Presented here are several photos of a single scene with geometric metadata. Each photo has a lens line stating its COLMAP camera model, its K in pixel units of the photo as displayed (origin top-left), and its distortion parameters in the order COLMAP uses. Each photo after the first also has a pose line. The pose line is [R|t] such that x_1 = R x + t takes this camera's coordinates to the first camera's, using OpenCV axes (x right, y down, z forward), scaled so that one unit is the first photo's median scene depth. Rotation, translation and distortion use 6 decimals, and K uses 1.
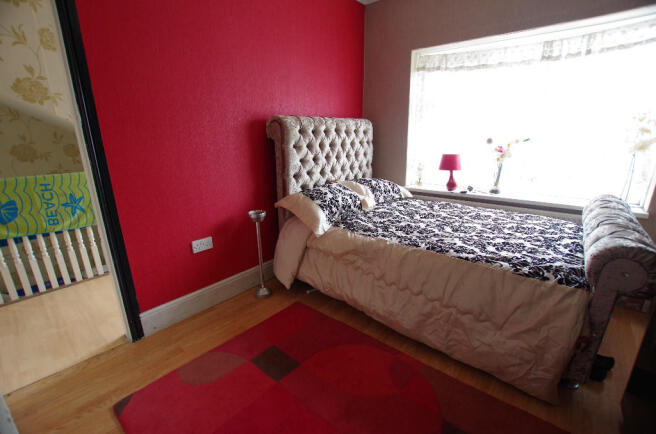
lens RADIAL K [[291.0, 0, 326.7], [0, 291.0, 219.8], [0, 0, 1]] dist [-0.001762, -0.012103]
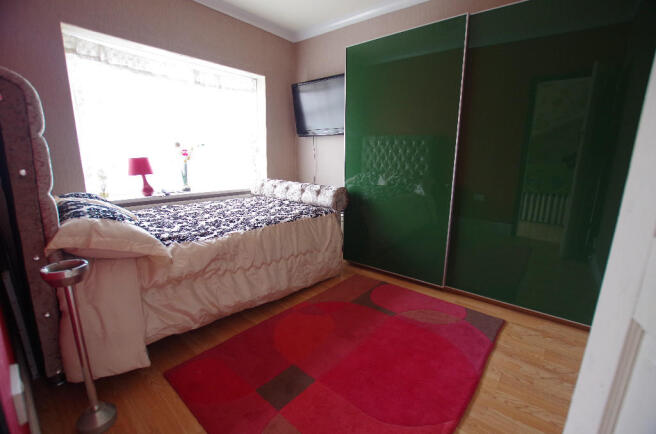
lens RADIAL K [[291.0, 0, 326.7], [0, 291.0, 219.8], [0, 0, 1]] dist [-0.001762, -0.012103]
pose [[0.006771, -0.199328, 0.979909, -0.581487], [0.260189, 0.946530, 0.190741, -0.063093], [-0.965534, 0.253670, 0.058272, 0.455151]]
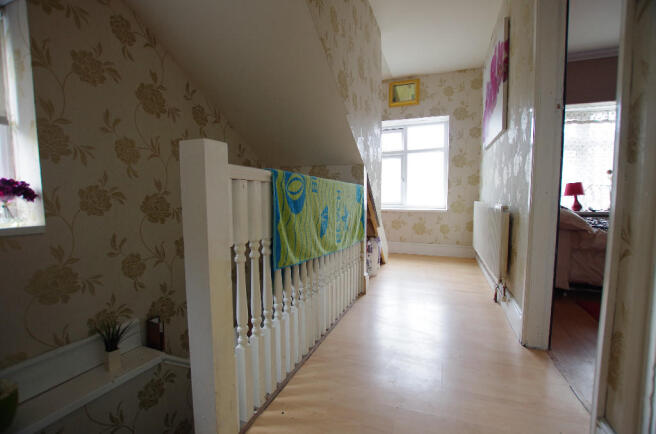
lens RADIAL K [[291.0, 0, 326.7], [0, 291.0, 219.8], [0, 0, 1]] dist [-0.001762, -0.012103]
pose [[0.945951, -0.014447, 0.323987, -1.140907], [0.079430, 0.978902, -0.188262, 0.096792], [-0.314432, 0.203821, 0.927141, 0.210932]]
